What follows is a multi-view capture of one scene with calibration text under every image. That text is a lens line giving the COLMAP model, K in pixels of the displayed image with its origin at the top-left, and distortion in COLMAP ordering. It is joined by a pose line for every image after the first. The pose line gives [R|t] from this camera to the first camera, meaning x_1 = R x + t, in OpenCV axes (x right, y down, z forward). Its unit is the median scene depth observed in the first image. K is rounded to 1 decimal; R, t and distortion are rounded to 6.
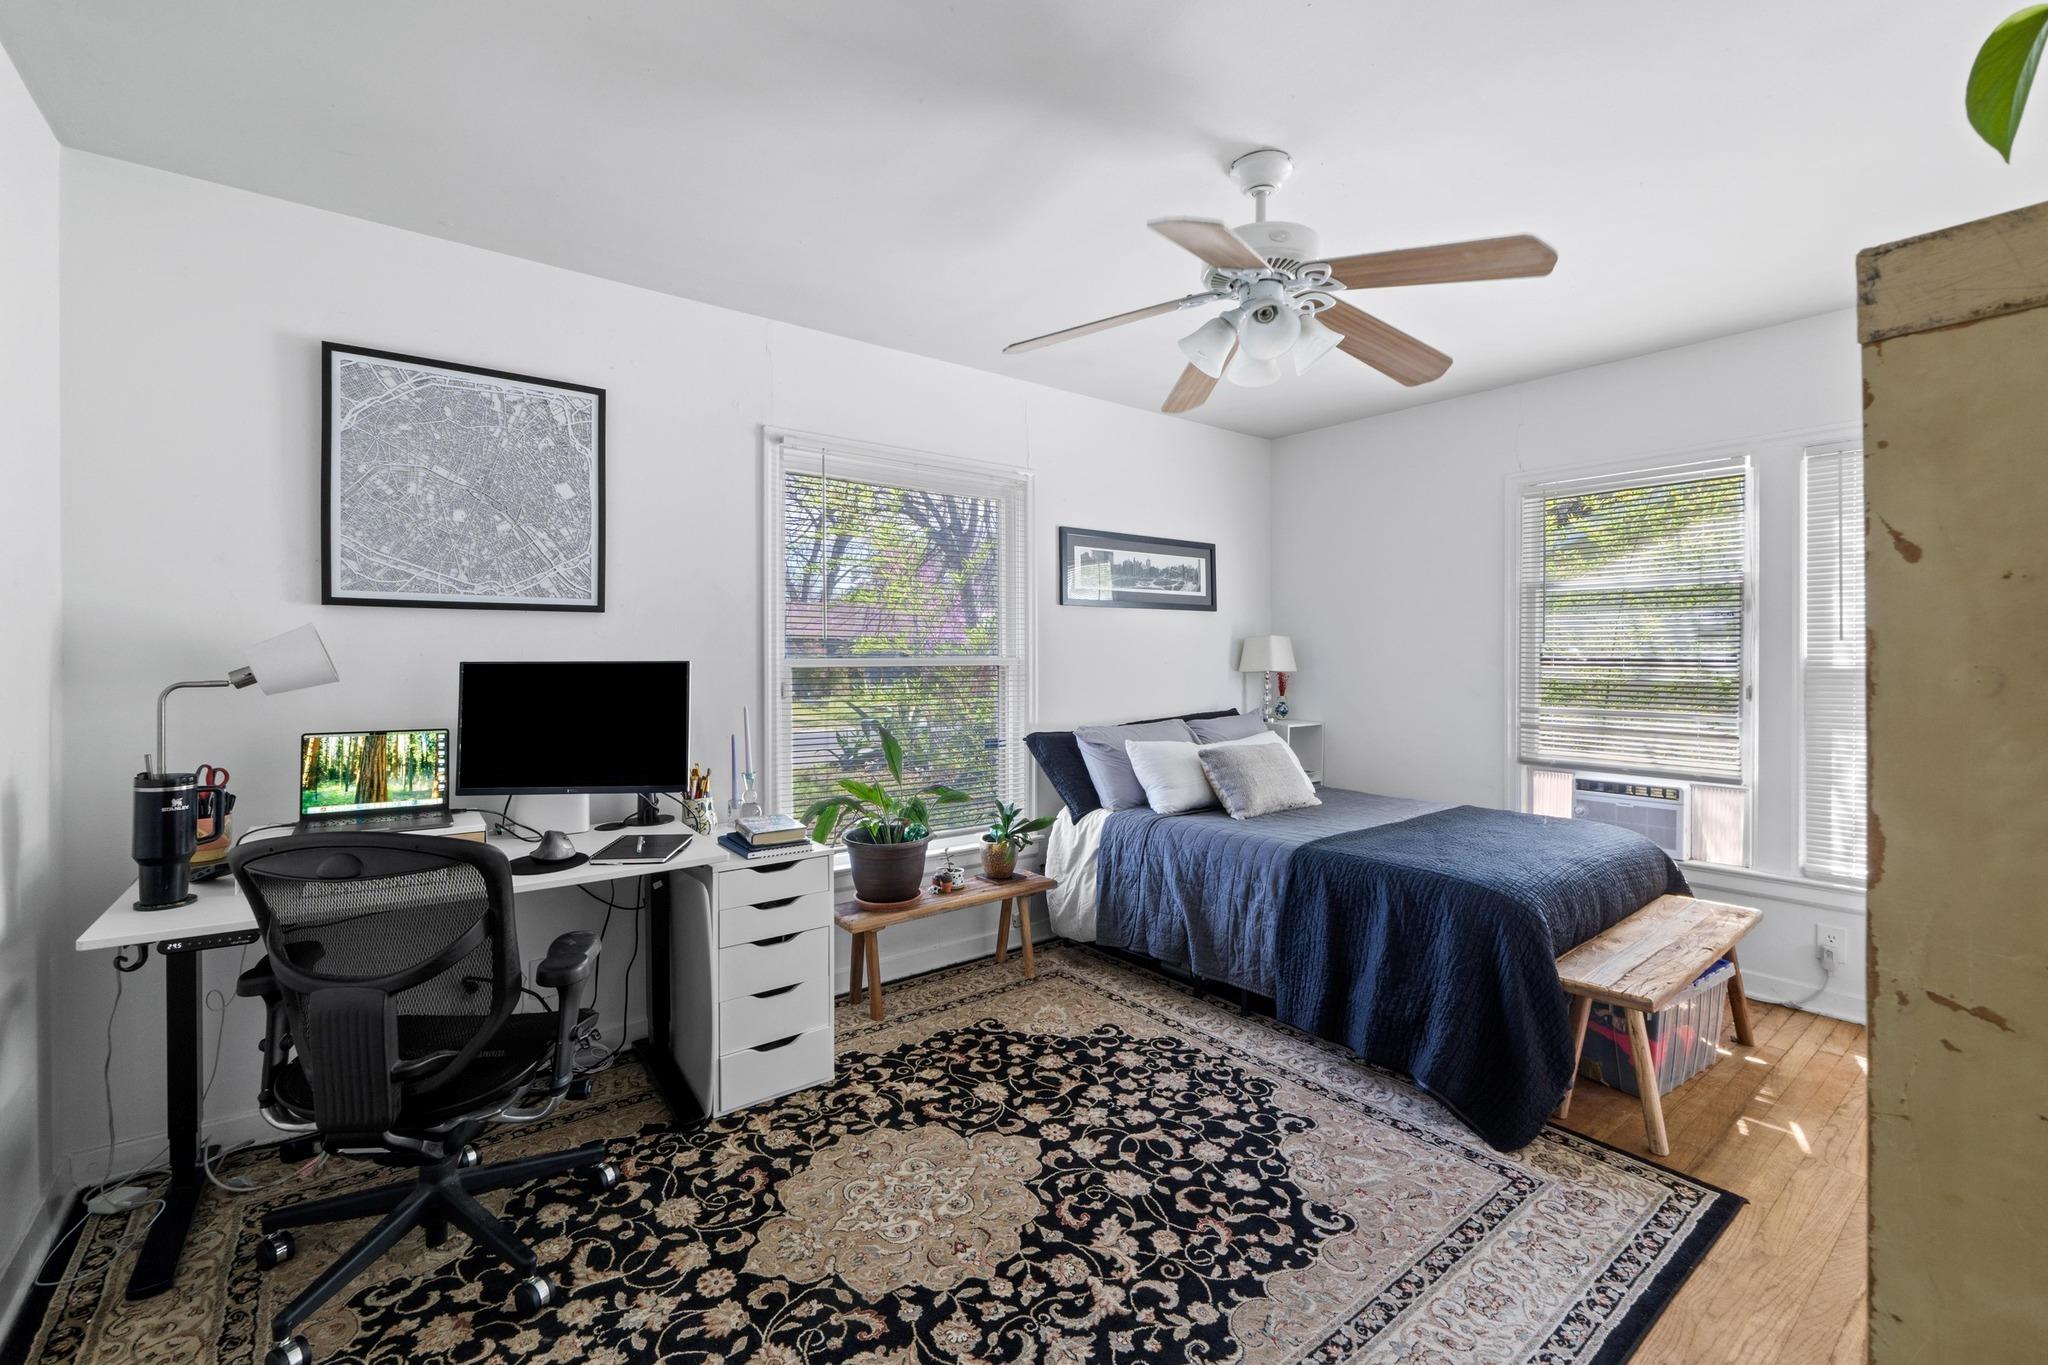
lens RADIAL K [[880.2, 0, 1013.2], [0, 880.2, 663.0], [0, 0, 1]] dist [-0.005021, 0.001524]
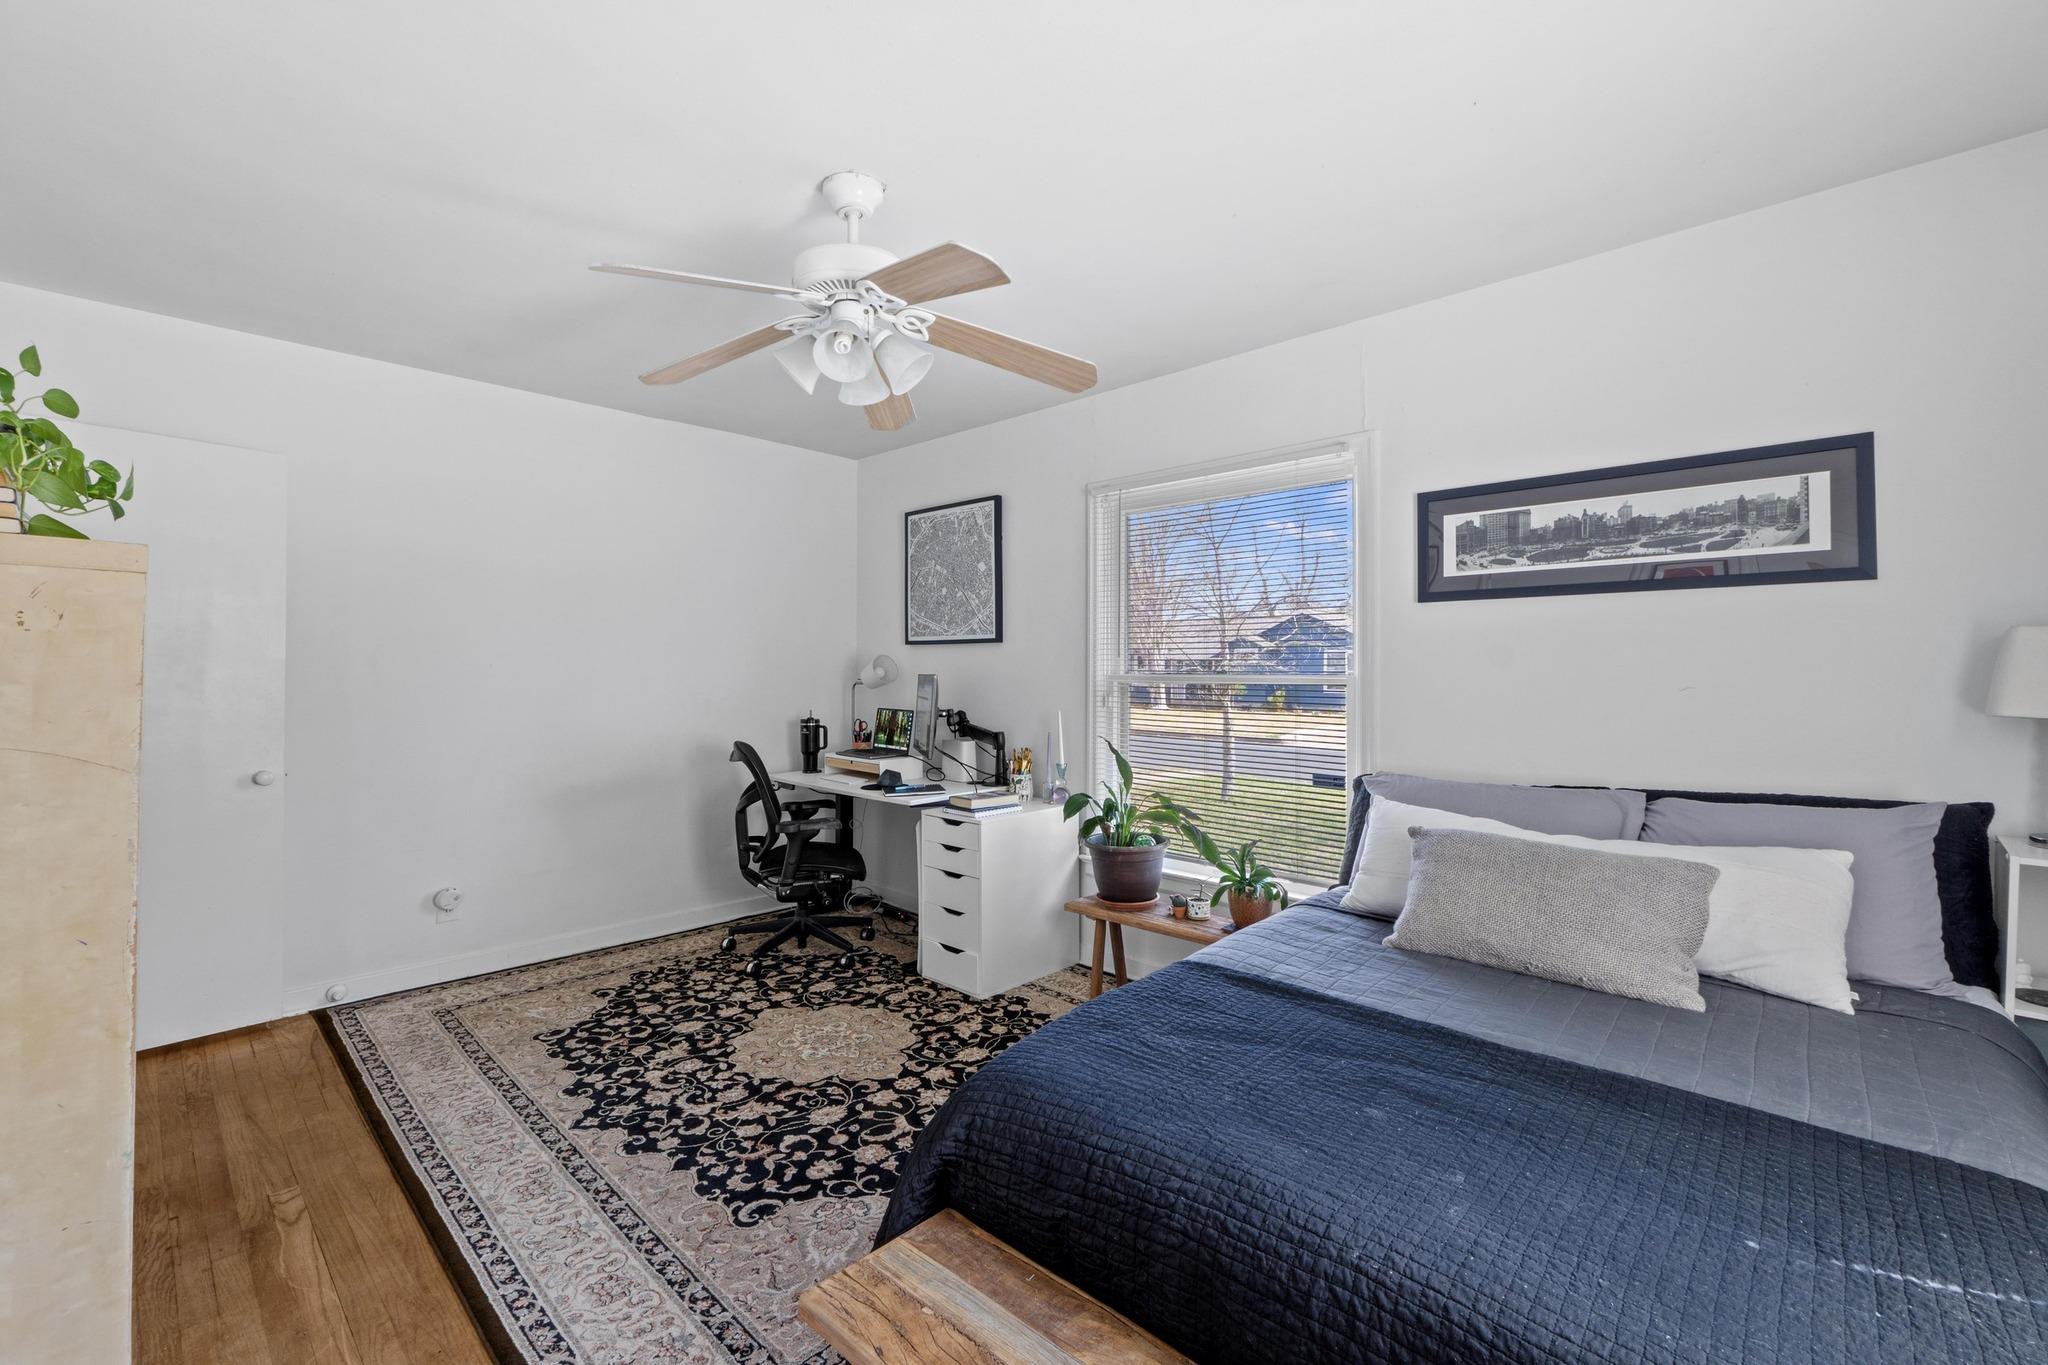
lens RADIAL K [[880.2, 0, 1028.6], [0, 880.2, 668.2], [0, 0, 1]] dist [-0.005021, 0.001524]
pose [[0.136643, -0.001569, -0.990619, 1.209788], [-0.012670, 0.999914, -0.003332, -0.010655], [0.990539, 0.013006, 0.136612, 0.987309]]
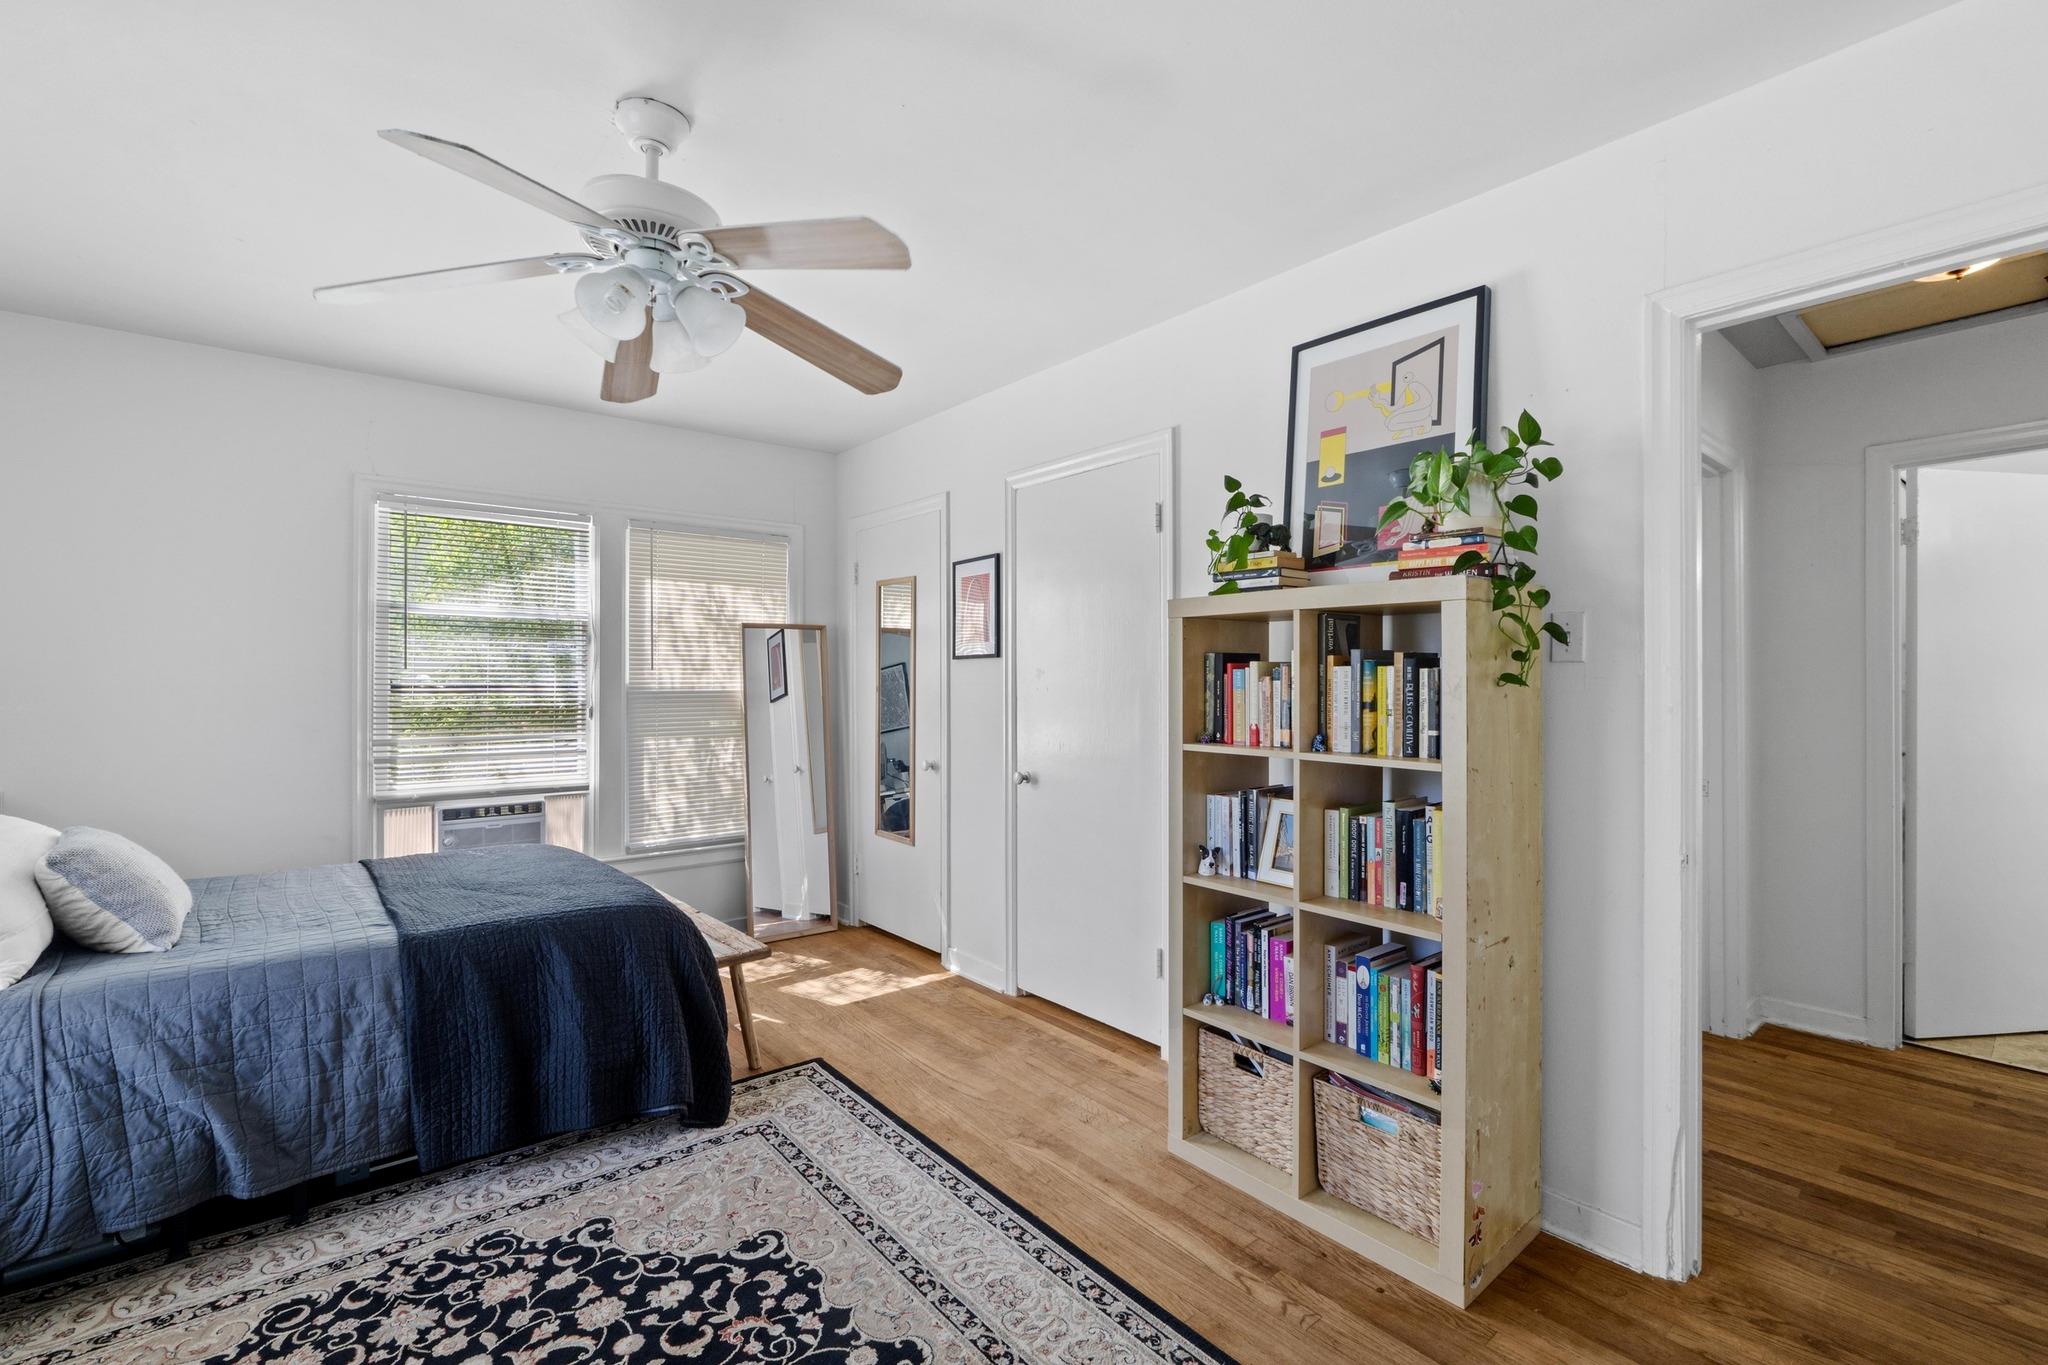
lens RADIAL K [[880.2, 0, 1034.3], [0, 880.2, 690.4], [0, 0, 1]] dist [-0.005021, 0.001524]
pose [[-0.036815, -0.009424, 0.999278, -0.548080], [0.007286, 0.999926, 0.009699, -0.006738], [-0.999296, 0.007638, -0.036744, 0.606976]]
